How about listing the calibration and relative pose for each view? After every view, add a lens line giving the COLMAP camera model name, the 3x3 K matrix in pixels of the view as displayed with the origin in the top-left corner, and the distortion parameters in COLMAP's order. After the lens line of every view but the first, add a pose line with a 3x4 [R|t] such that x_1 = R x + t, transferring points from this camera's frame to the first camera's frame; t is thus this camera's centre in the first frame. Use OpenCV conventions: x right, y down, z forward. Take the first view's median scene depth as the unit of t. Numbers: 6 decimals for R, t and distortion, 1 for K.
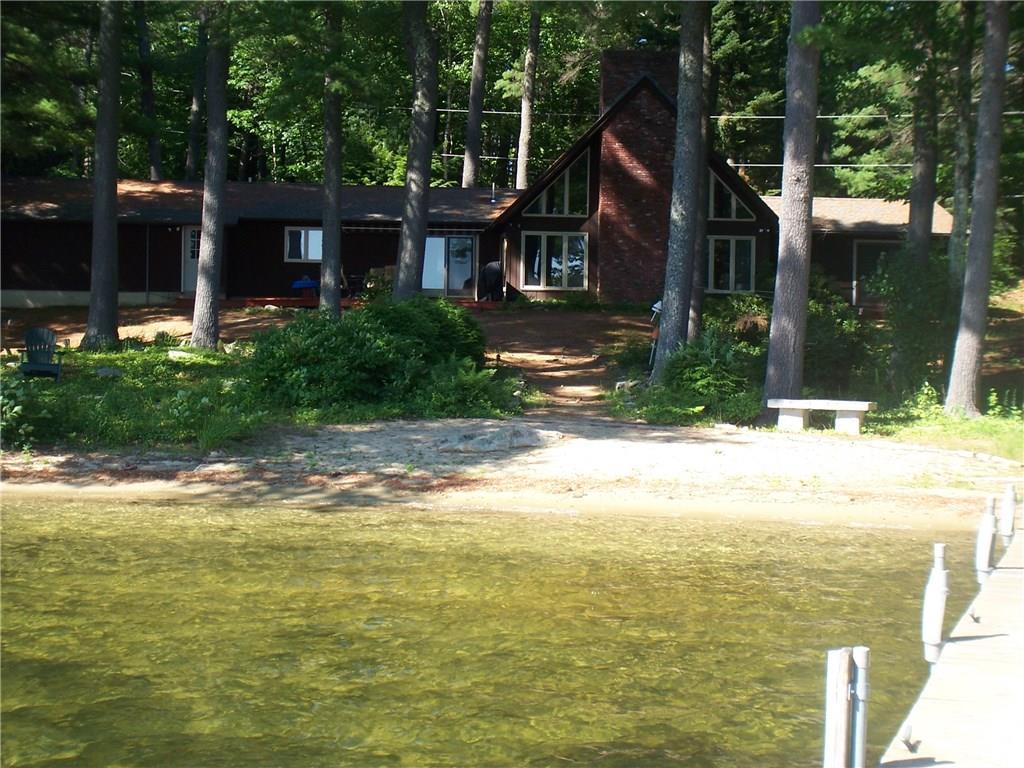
lens RADIAL K [[1783.6, 0, 512.1], [0, 1783.6, 384.4], [0, 0, 1]] dist [-0.049017, 0.000000]
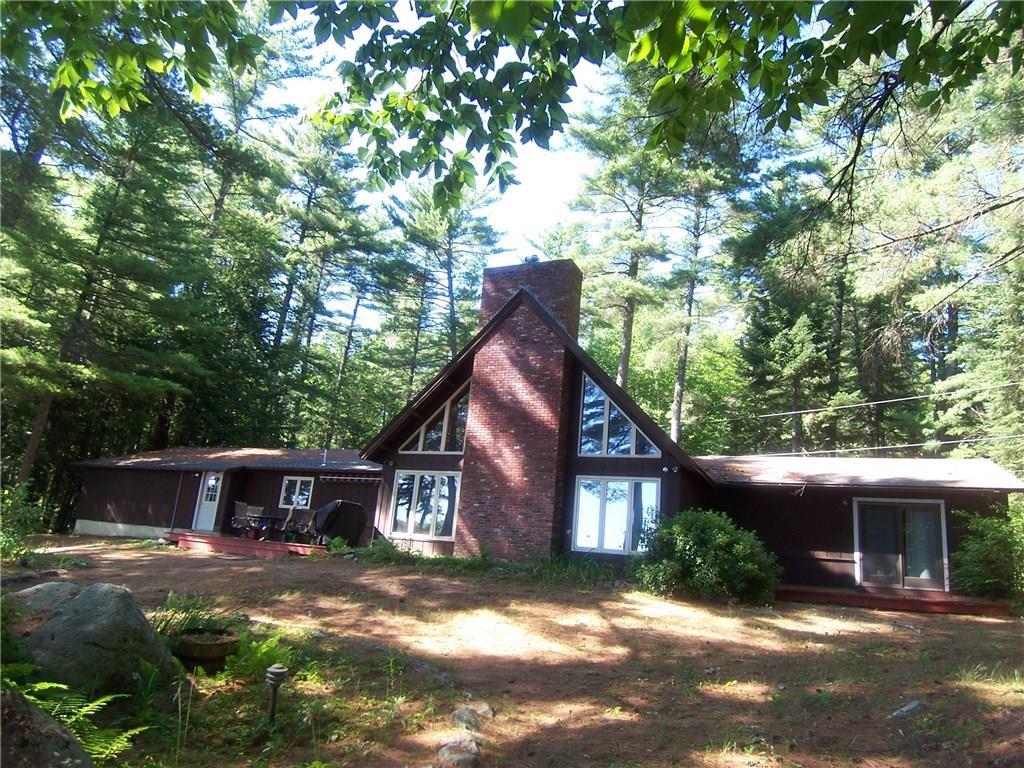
lens RADIAL K [[690.1, 0, 511.4], [0, 690.1, 383.4], [0, 0, 1]] dist [-0.023034, -0.001344]
pose [[0.889570, -0.057943, -0.453108, 0.211886], [-0.081587, 0.955819, -0.282407, -0.035523], [0.449453, 0.288189, 0.845541, 0.723247]]
